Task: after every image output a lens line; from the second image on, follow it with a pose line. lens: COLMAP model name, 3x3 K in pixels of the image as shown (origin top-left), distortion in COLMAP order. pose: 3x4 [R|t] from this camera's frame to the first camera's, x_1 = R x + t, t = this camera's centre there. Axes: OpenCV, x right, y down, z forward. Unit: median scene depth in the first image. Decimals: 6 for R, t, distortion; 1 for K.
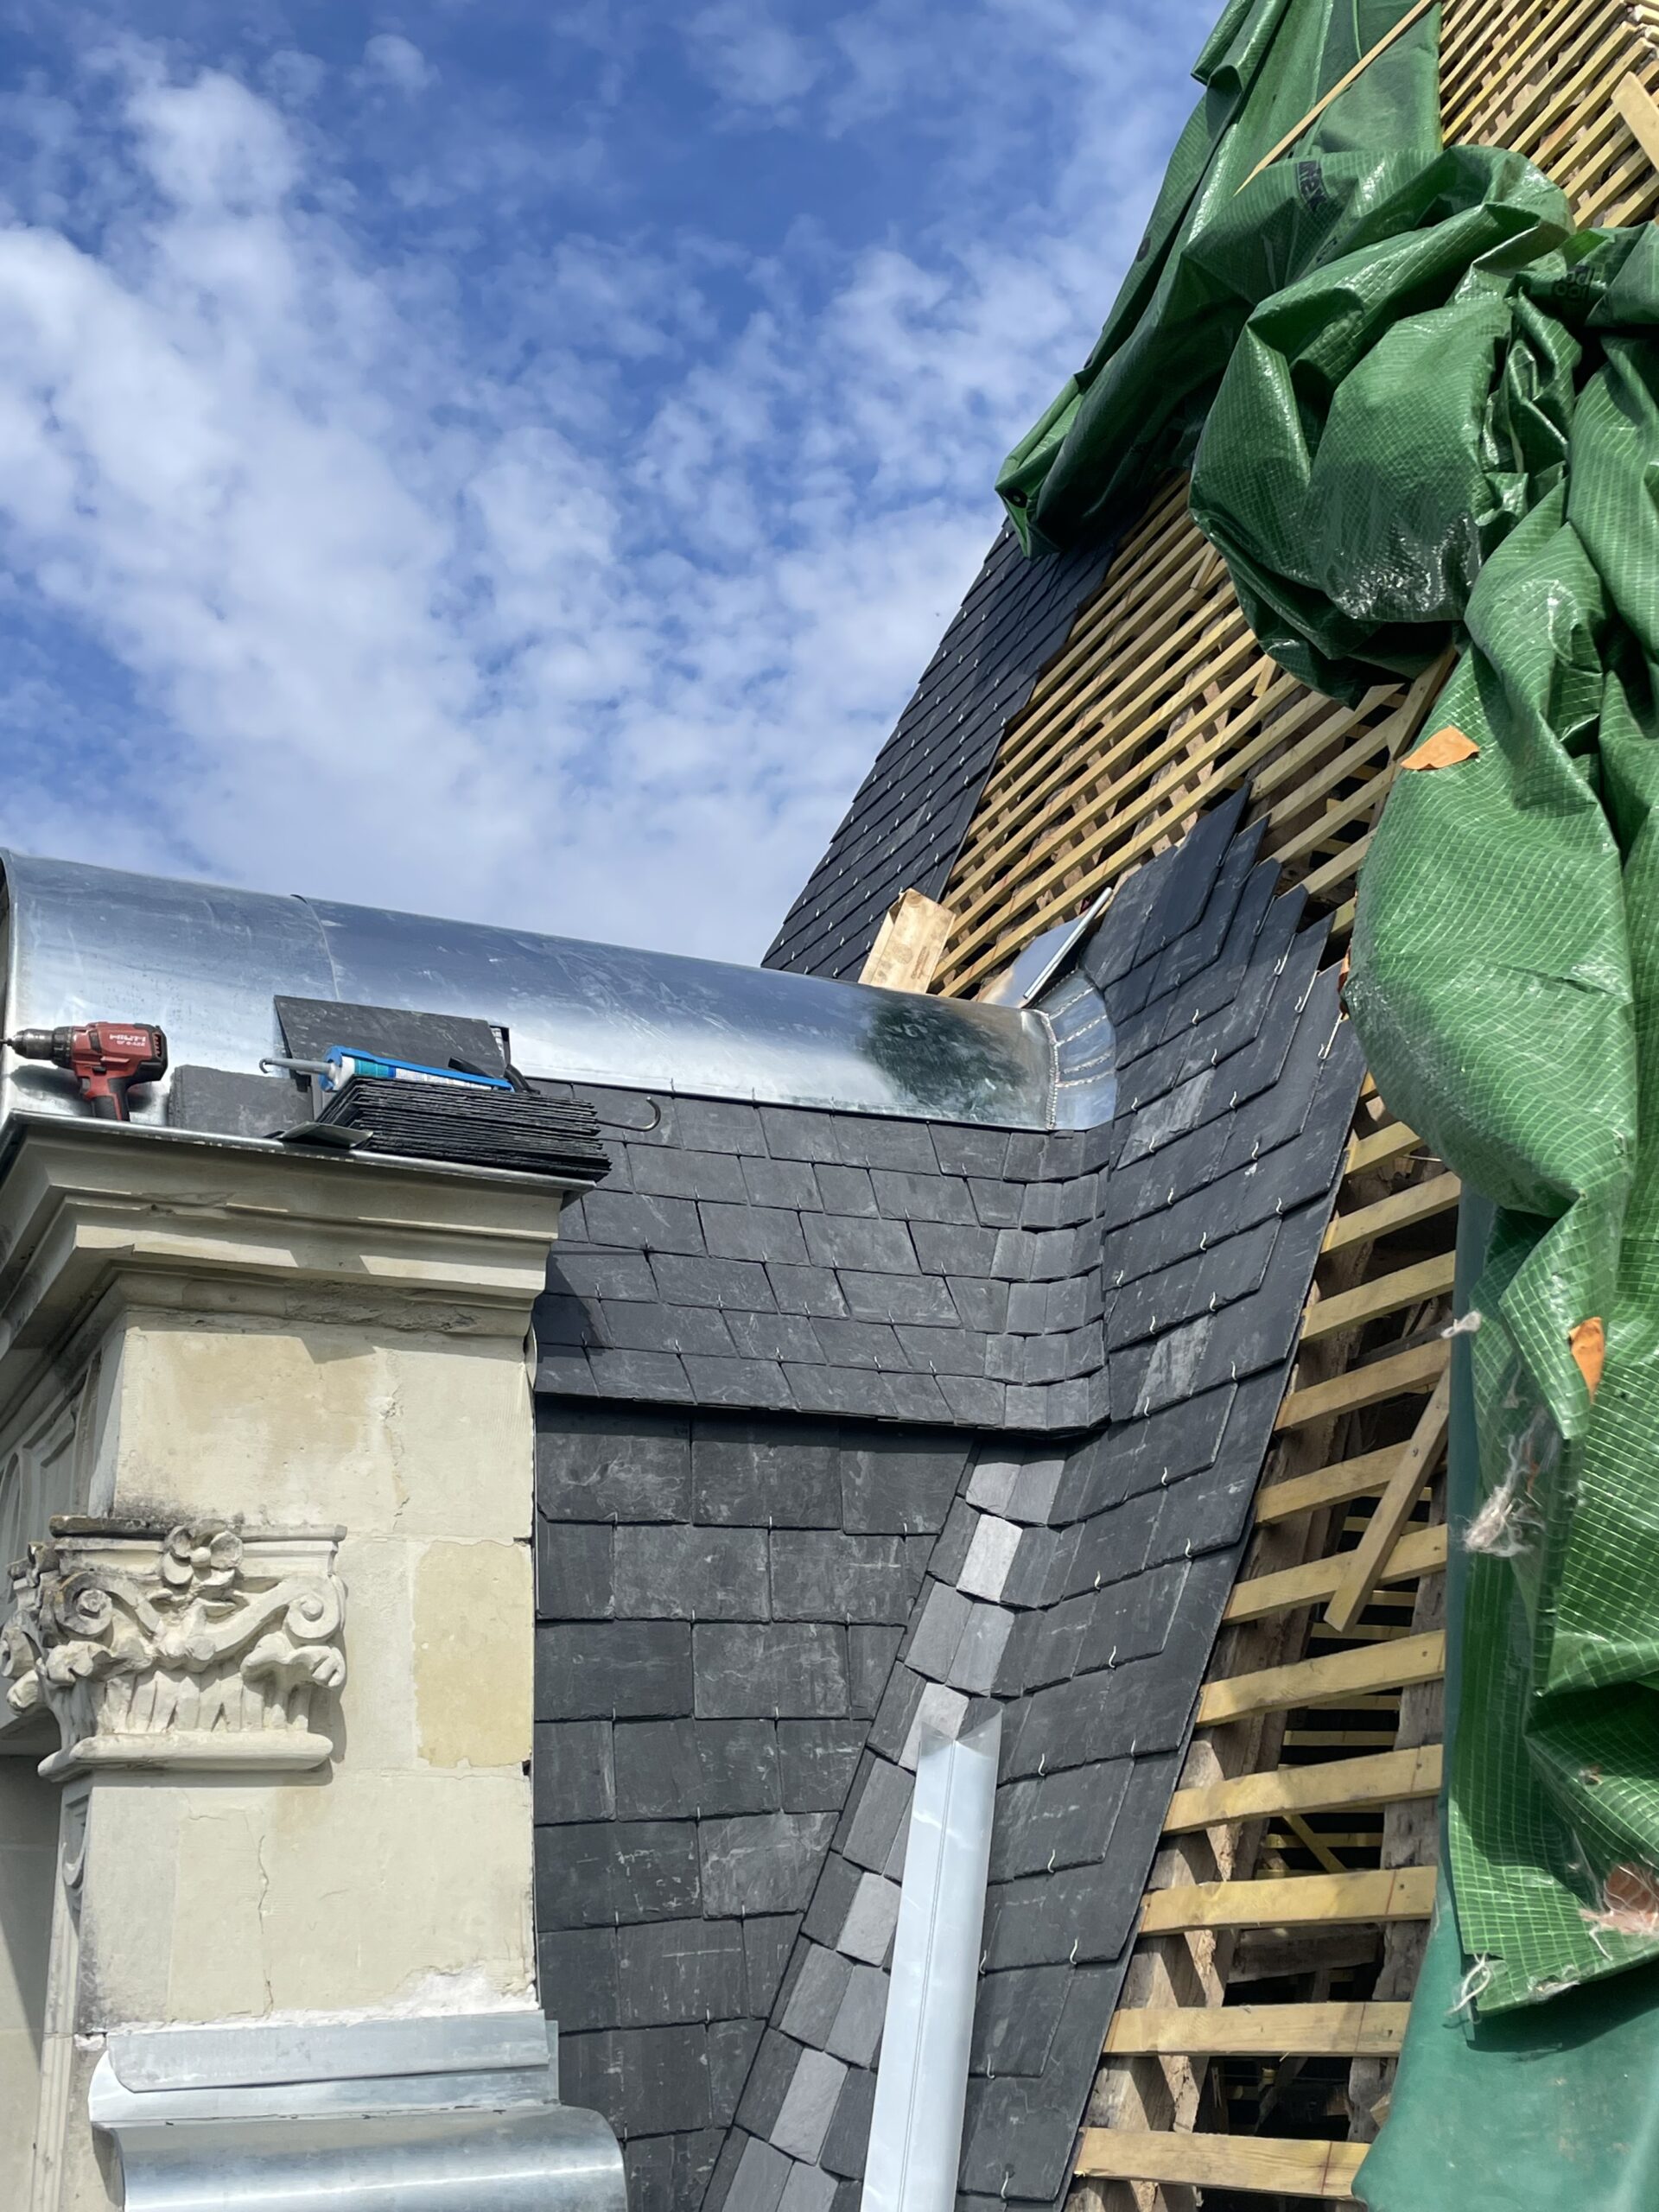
lens RADIAL K [[2409.3, 0, 829.5], [0, 2409.3, 1106.0], [0, 0, 1]] dist [0.031868, 0.014114]
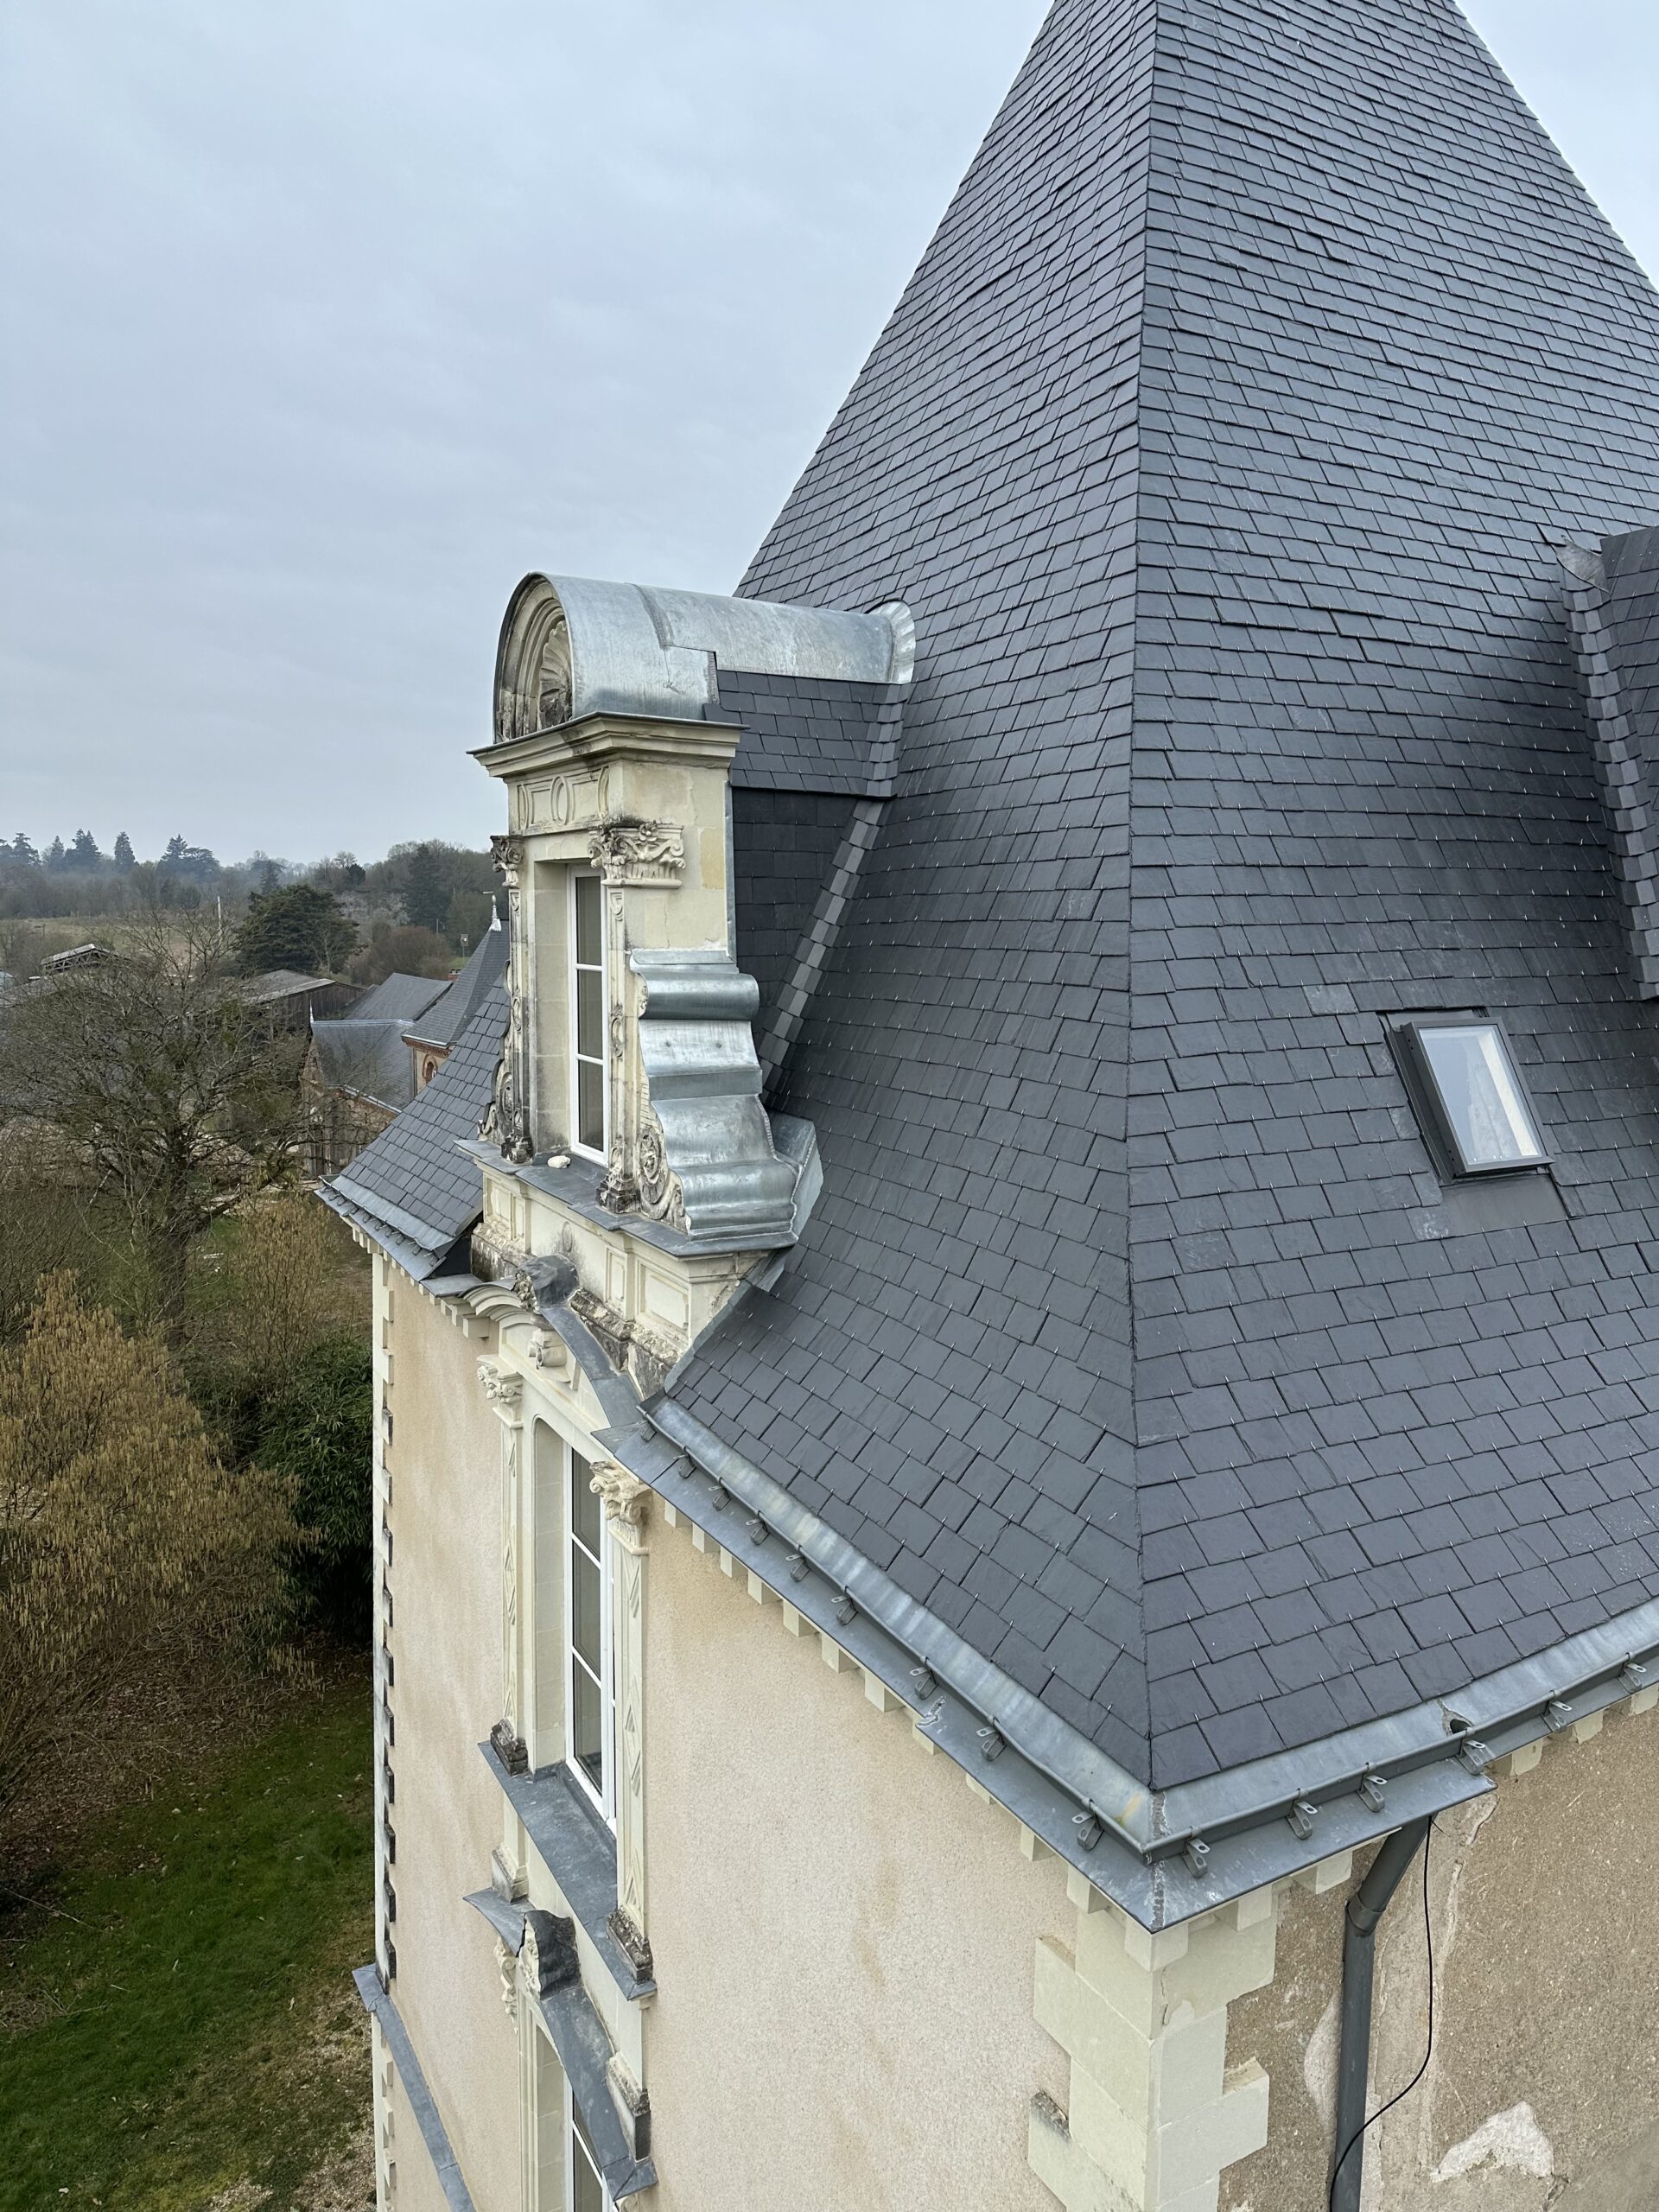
lens RADIAL K [[1412.3, 0, 829.5], [0, 1412.3, 1106.0], [0, 0, 1]] dist [0.004570, 0.000053]
pose [[0.997265, 0.039658, 0.062375, -0.095857], [-0.063486, 0.891758, 0.448038, -0.420908], [-0.037855, -0.450772, 0.891836, -1.114963]]
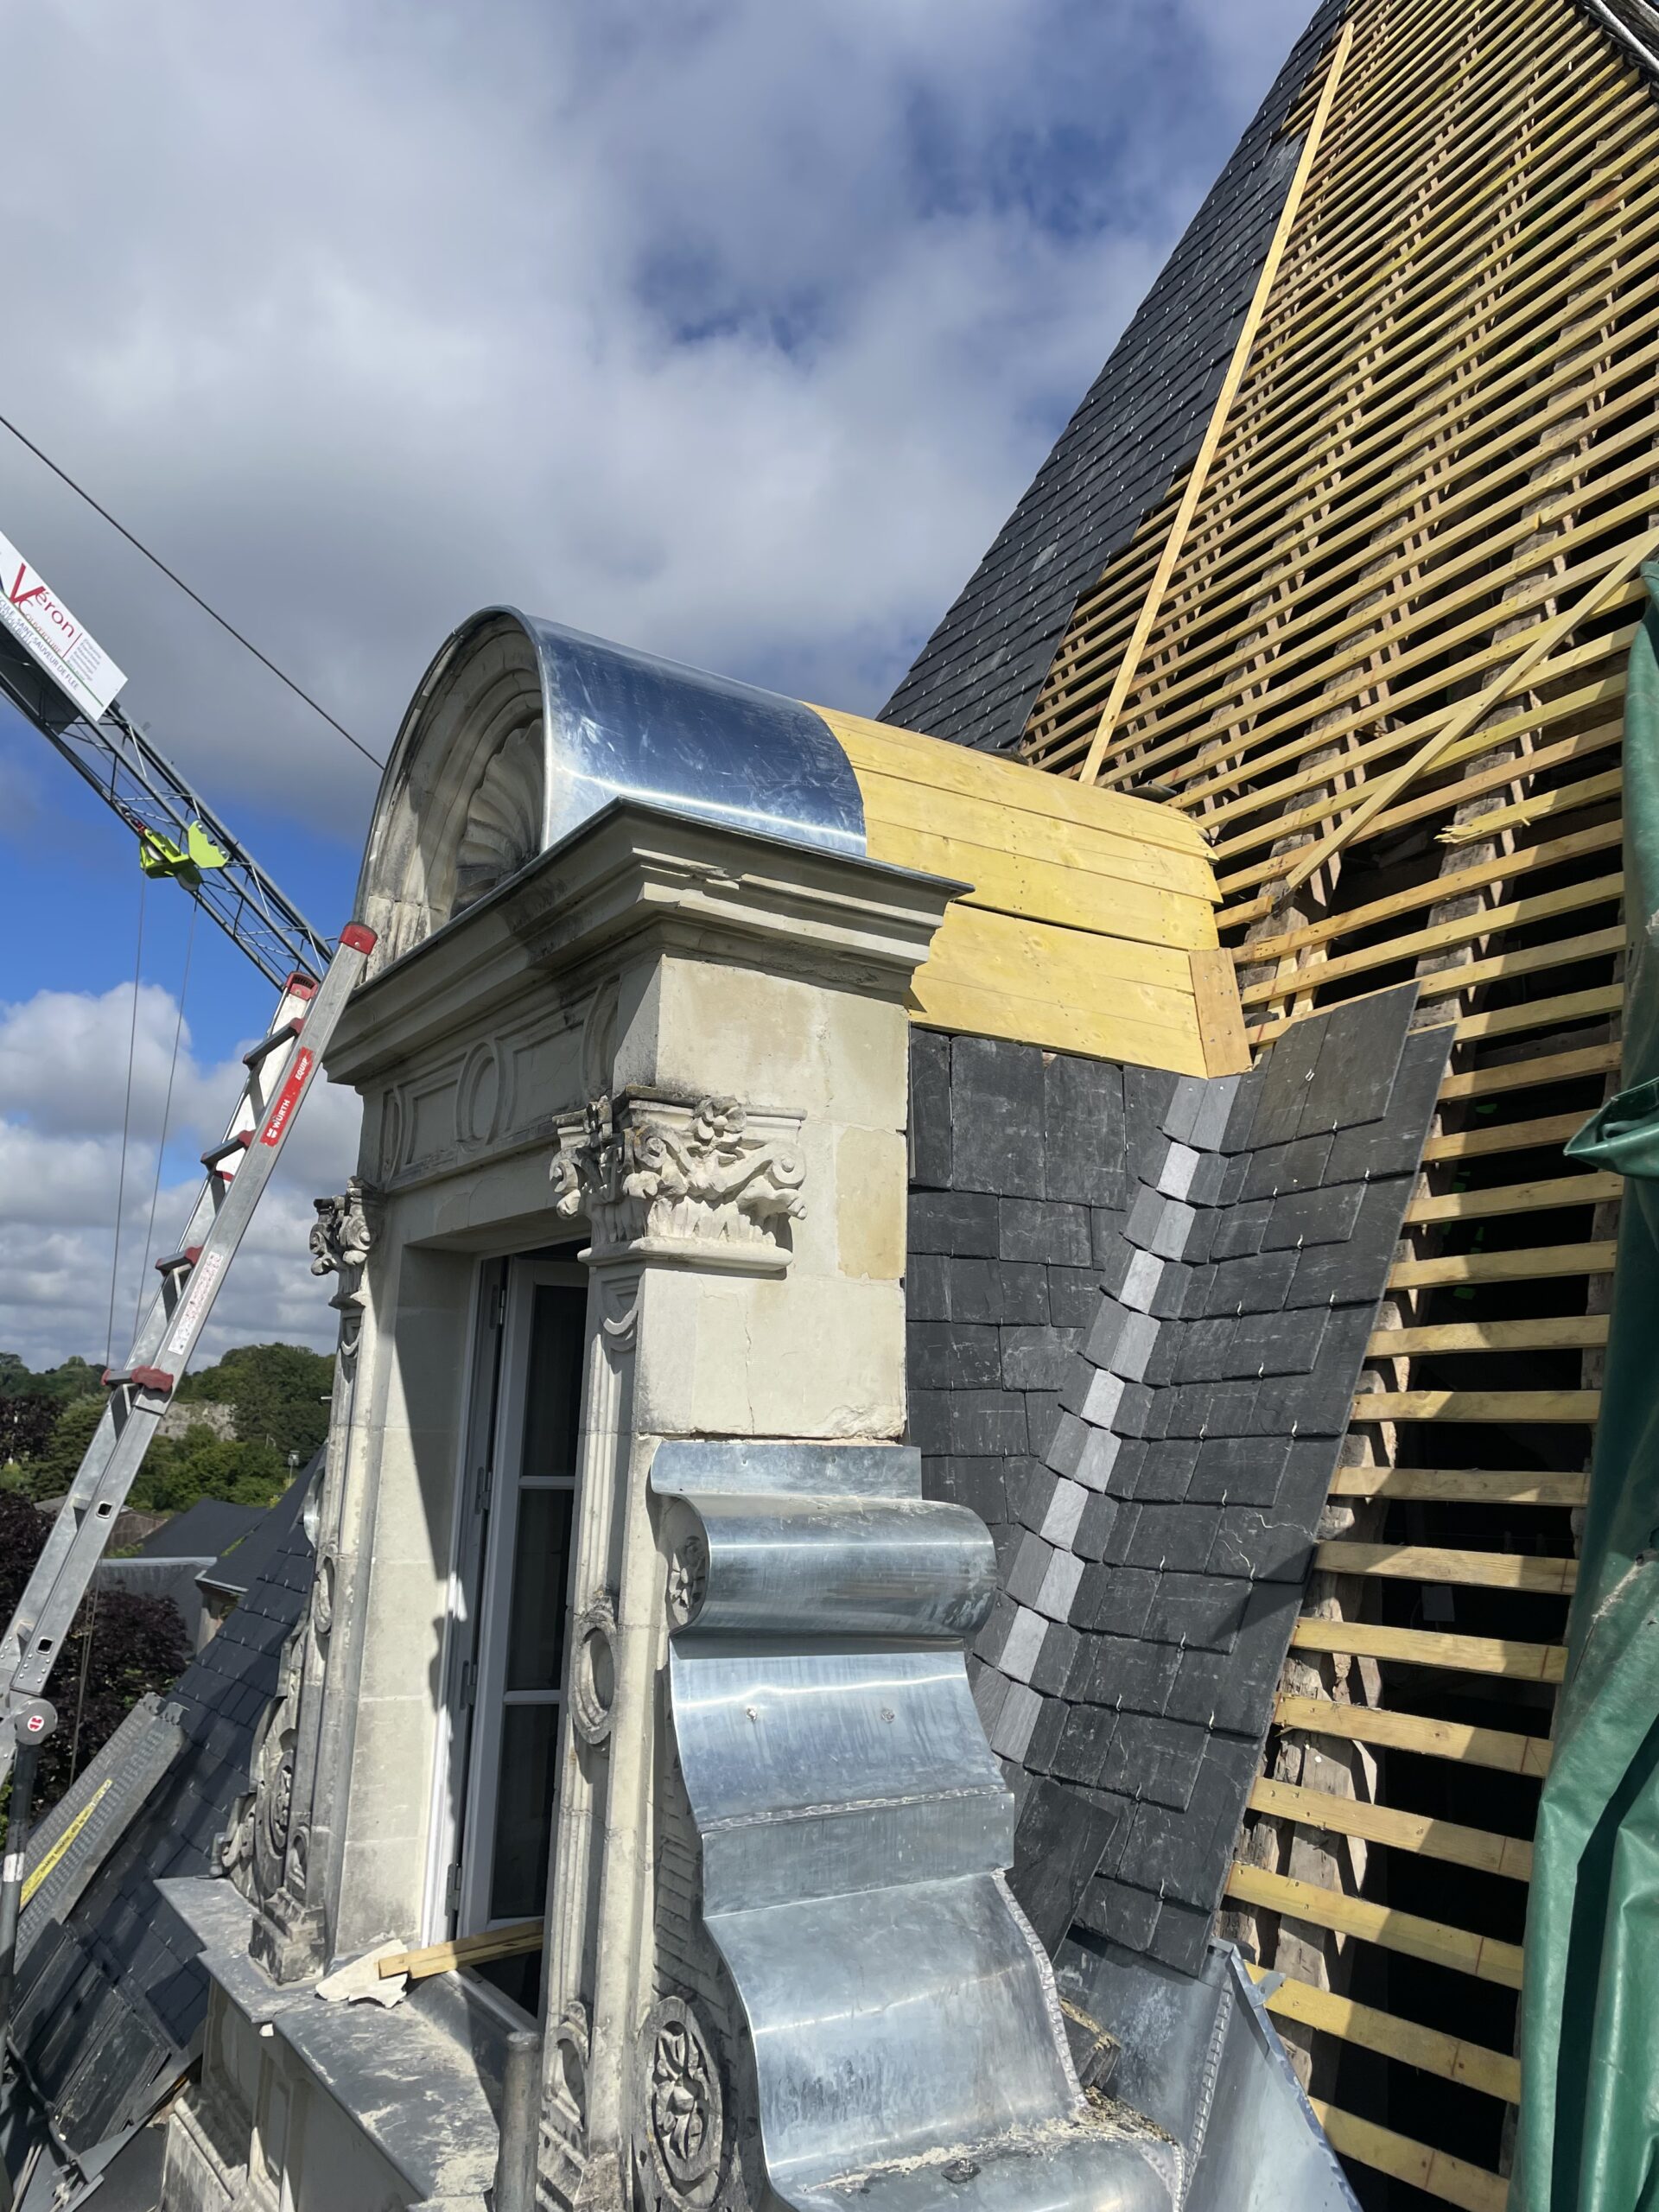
lens RADIAL K [[1655.6, 0, 829.5], [0, 1655.6, 1106.0], [0, 0, 1]] dist [0.110714, 0.000352]
pose [[0.992128, 0.086238, 0.090807, -0.275391], [-0.098015, 0.986063, 0.134438, 0.035893], [-0.077948, -0.142280, 0.986752, 0.017815]]
